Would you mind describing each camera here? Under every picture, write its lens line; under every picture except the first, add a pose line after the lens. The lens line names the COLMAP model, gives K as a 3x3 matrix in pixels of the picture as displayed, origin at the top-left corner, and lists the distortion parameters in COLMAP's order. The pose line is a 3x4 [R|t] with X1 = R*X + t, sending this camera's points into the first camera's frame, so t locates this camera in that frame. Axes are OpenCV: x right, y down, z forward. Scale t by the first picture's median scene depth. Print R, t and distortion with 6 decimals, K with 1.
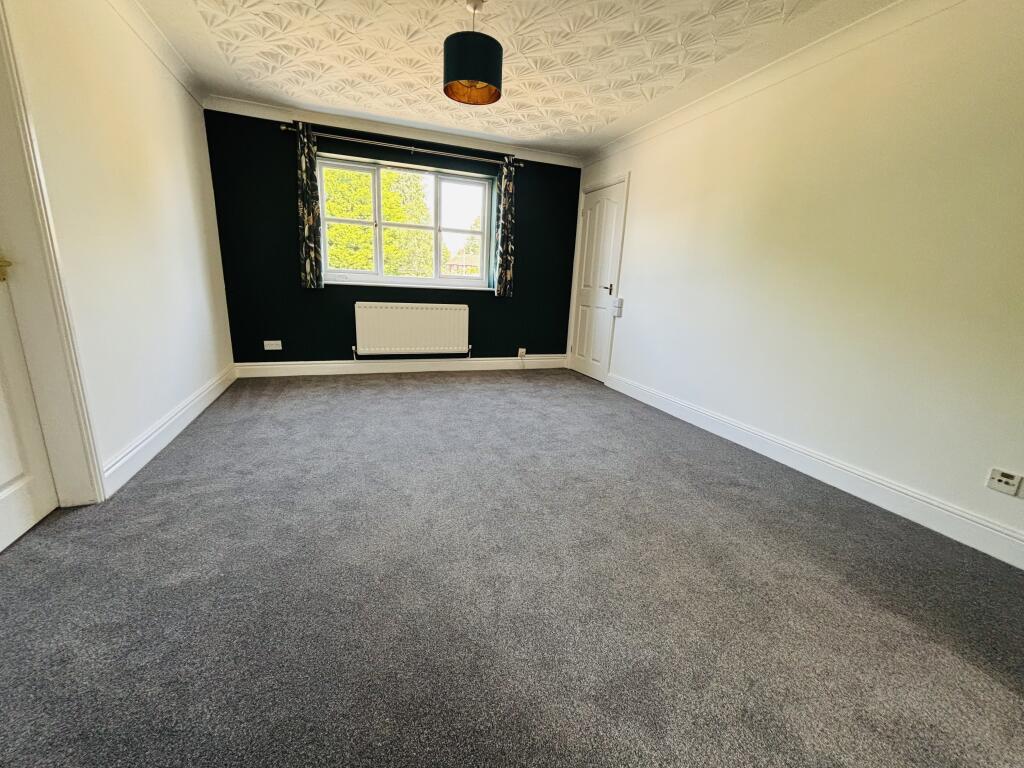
lens RADIAL K [[413.5, 0, 513.5], [0, 413.5, 386.5], [0, 0, 1]] dist [-0.003311, 0.000838]
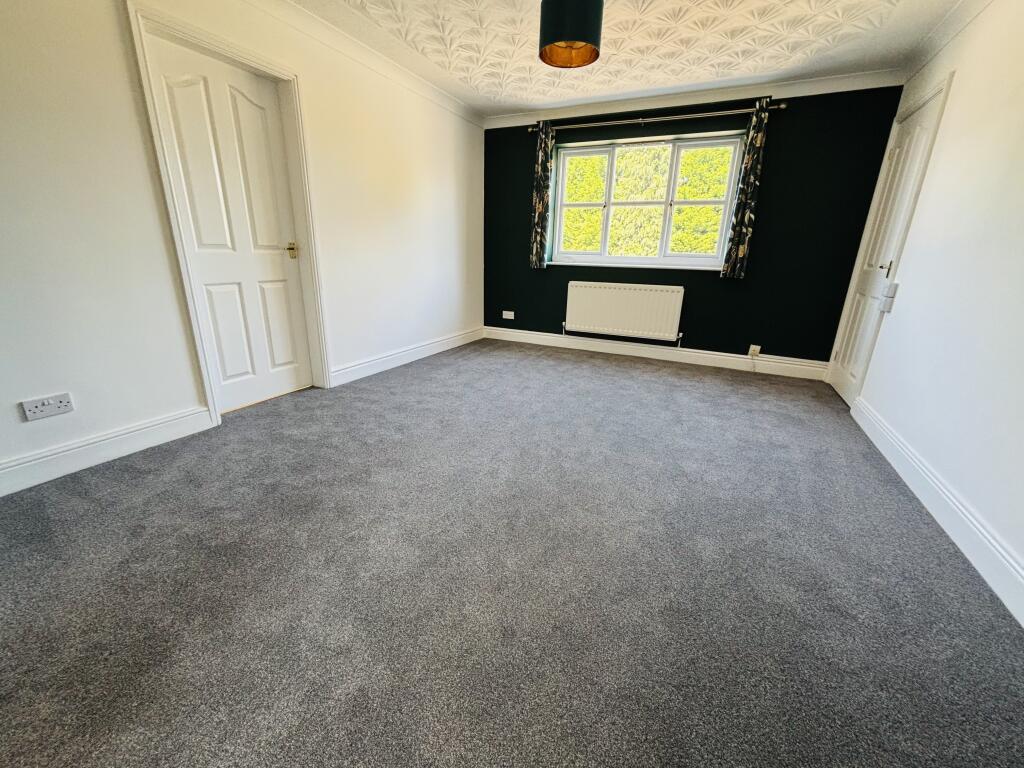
lens RADIAL K [[413.5, 0, 513.5], [0, 413.5, 386.5], [0, 0, 1]] dist [-0.003311, 0.000838]
pose [[0.691380, 0.198116, -0.694797, 0.335177], [-0.176061, 0.978878, 0.103925, -0.020499], [0.700711, 0.050475, 0.711657, 0.144235]]
